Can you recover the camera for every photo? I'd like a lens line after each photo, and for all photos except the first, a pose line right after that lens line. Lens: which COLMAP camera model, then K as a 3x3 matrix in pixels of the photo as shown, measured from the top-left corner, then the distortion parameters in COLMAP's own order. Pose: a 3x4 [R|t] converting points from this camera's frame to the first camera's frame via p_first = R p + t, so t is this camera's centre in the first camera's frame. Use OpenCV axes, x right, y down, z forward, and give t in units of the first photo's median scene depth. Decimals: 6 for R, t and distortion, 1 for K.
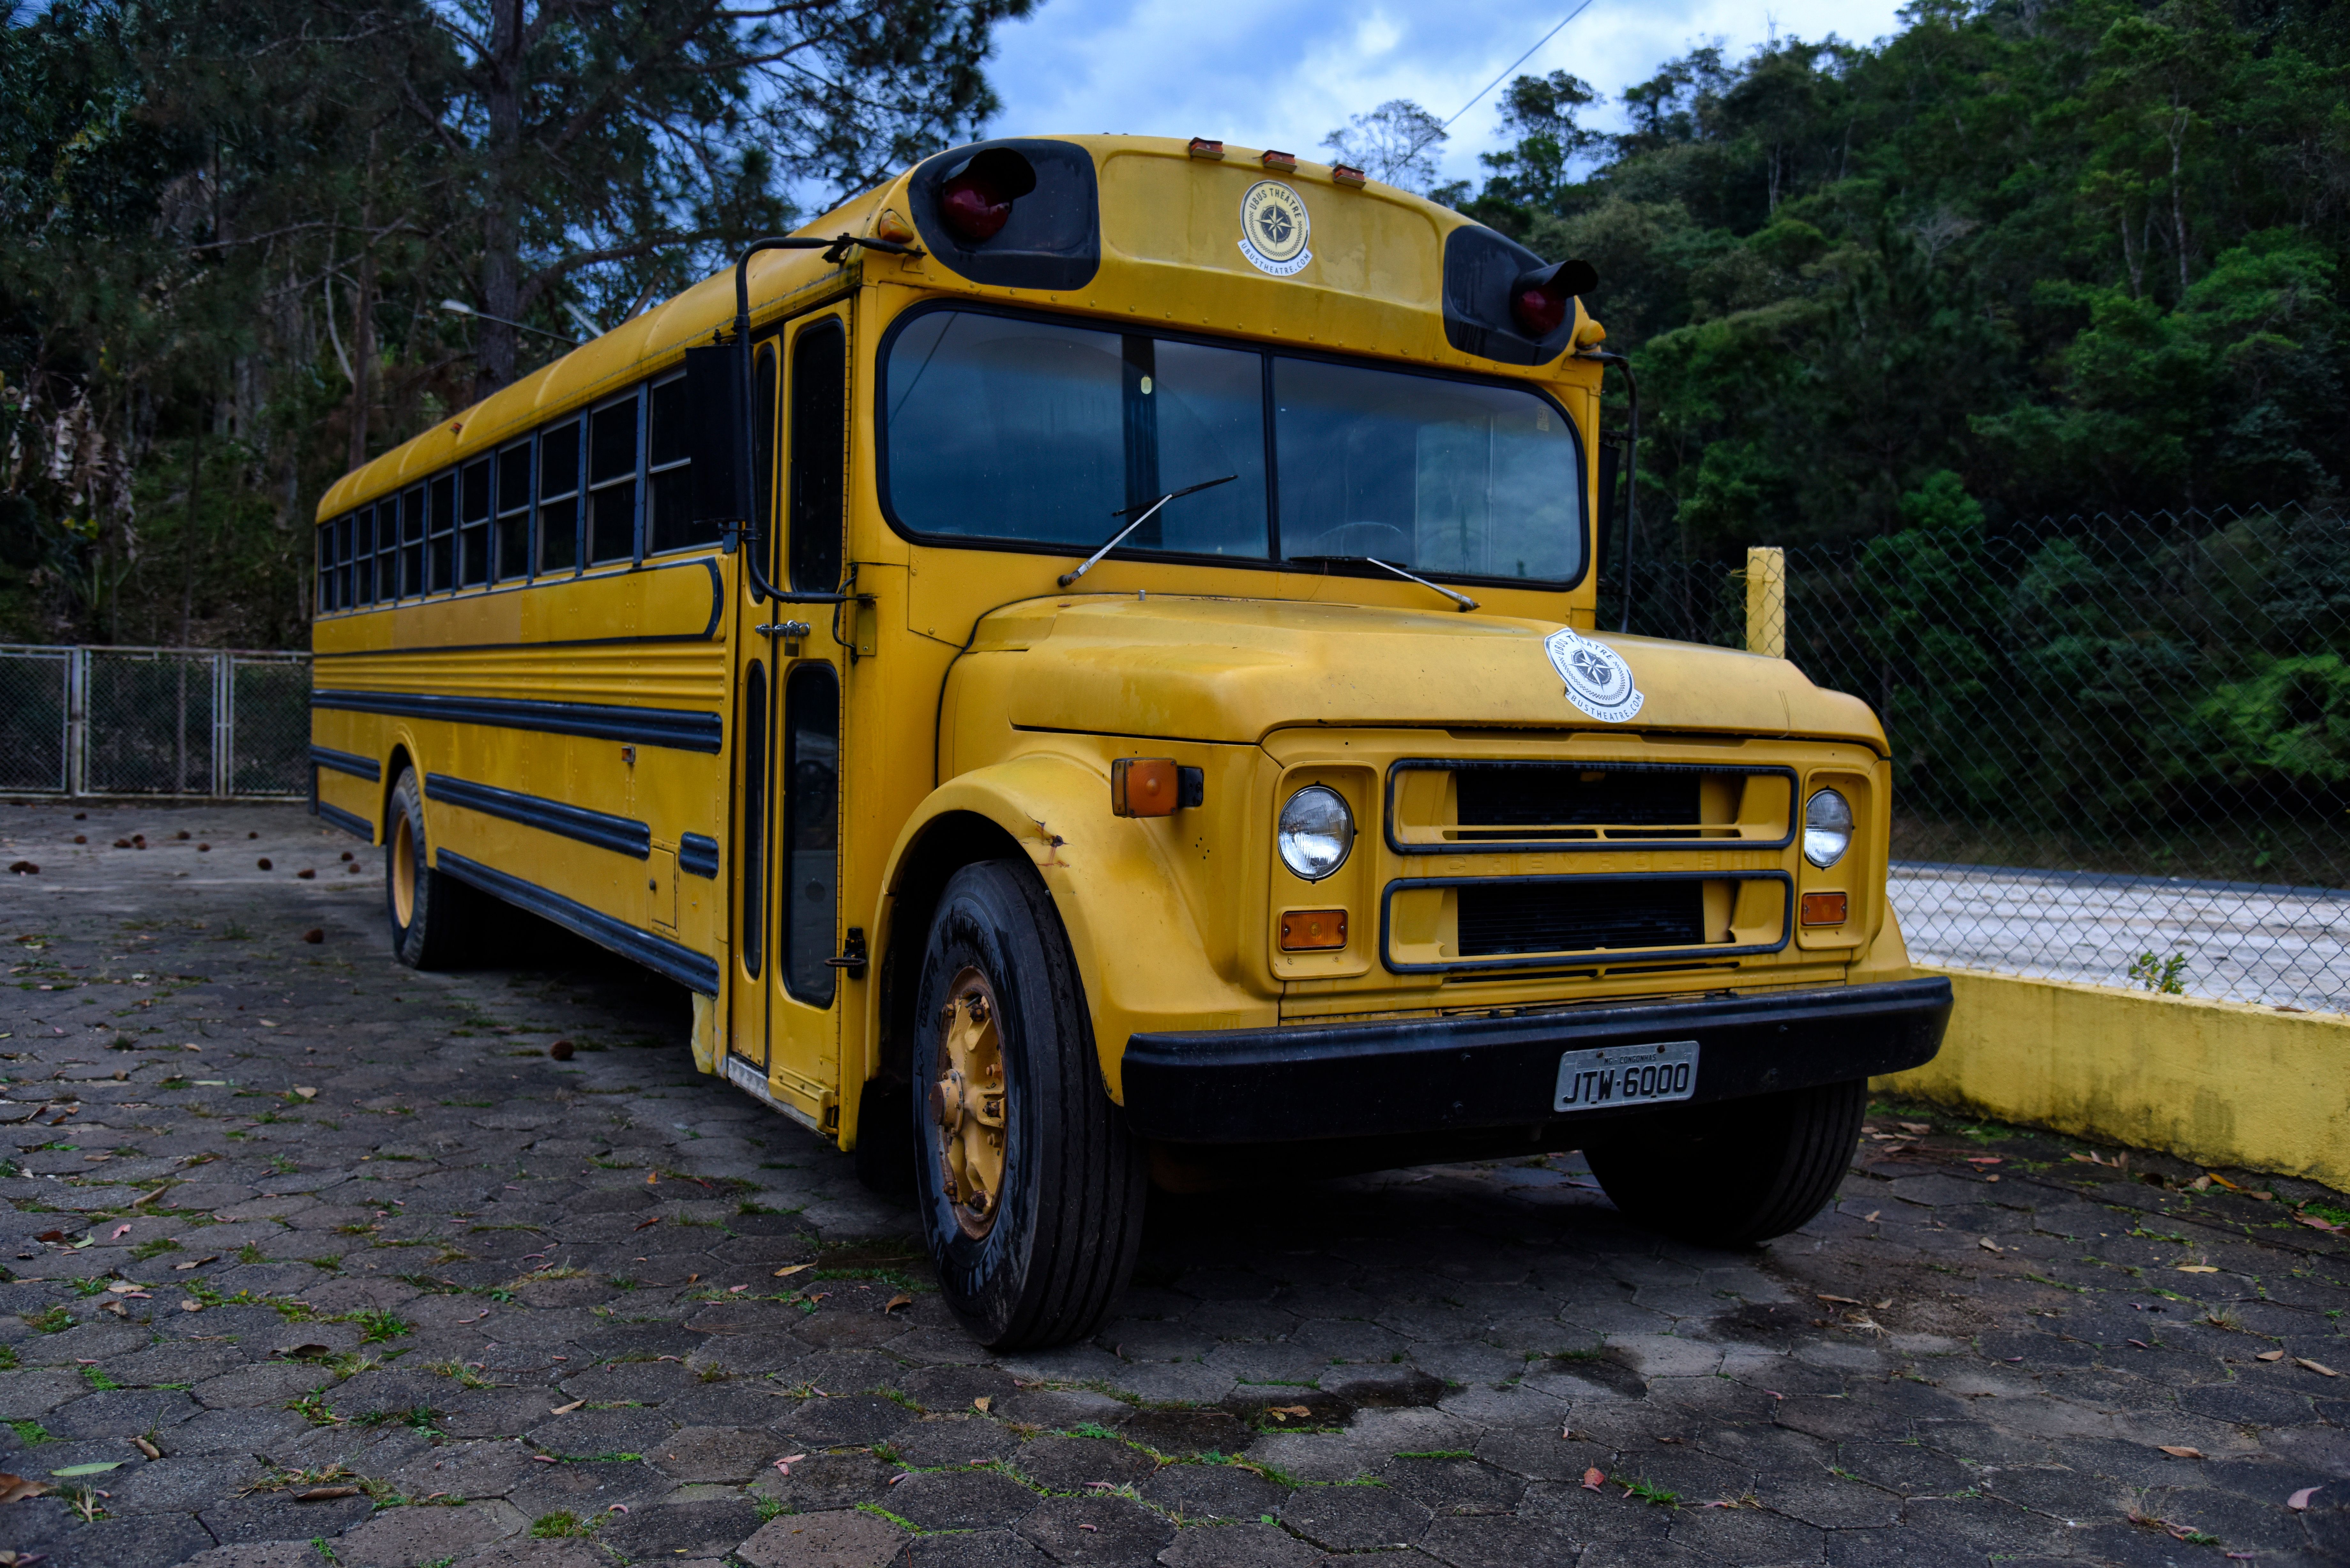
lens RADIAL K [[1938.6, 0, 1170.4], [0, 1938.6, 744.3], [0, 0, 1]] dist [-0.055840, 0.104301]
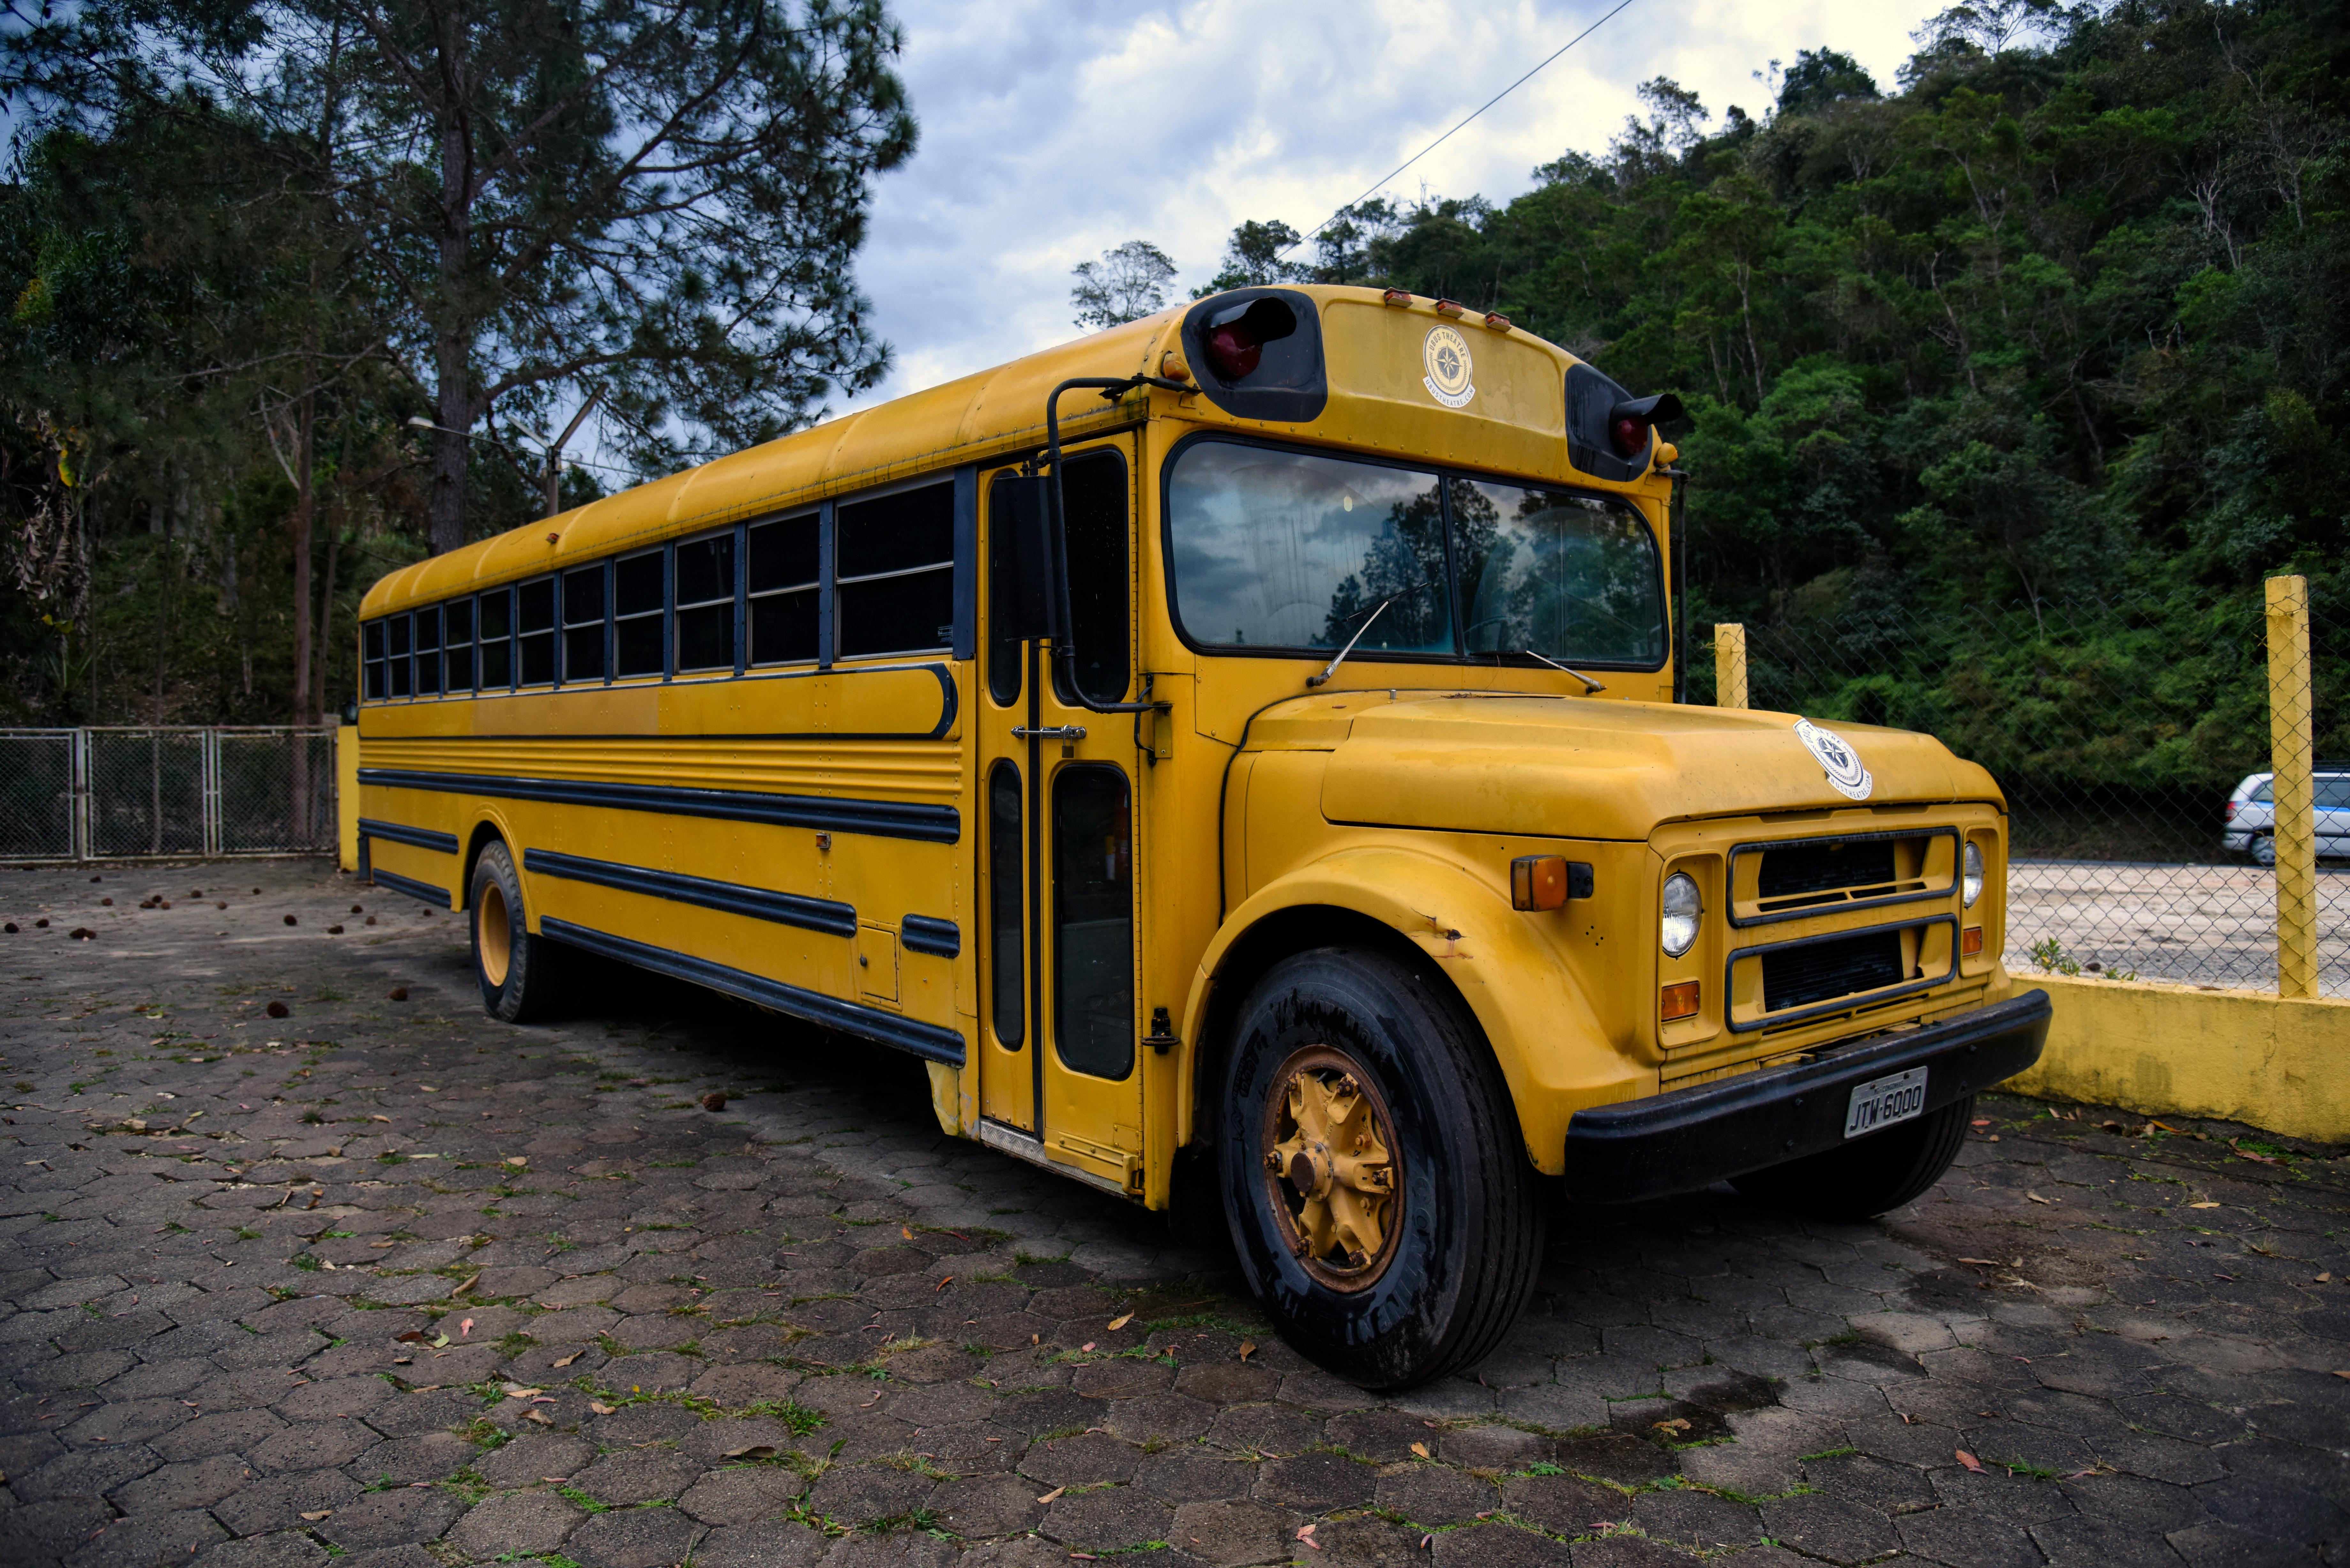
lens RADIAL K [[1594.3, 0, 1172.1], [0, 1594.3, 750.5], [0, 0, 1]] dist [-0.117191, 0.063296]
pose [[0.989491, -0.033800, 0.140592, -0.273141], [0.035022, 0.999367, -0.006222, -0.043540], [-0.140293, 0.011080, 0.990048, 0.108449]]
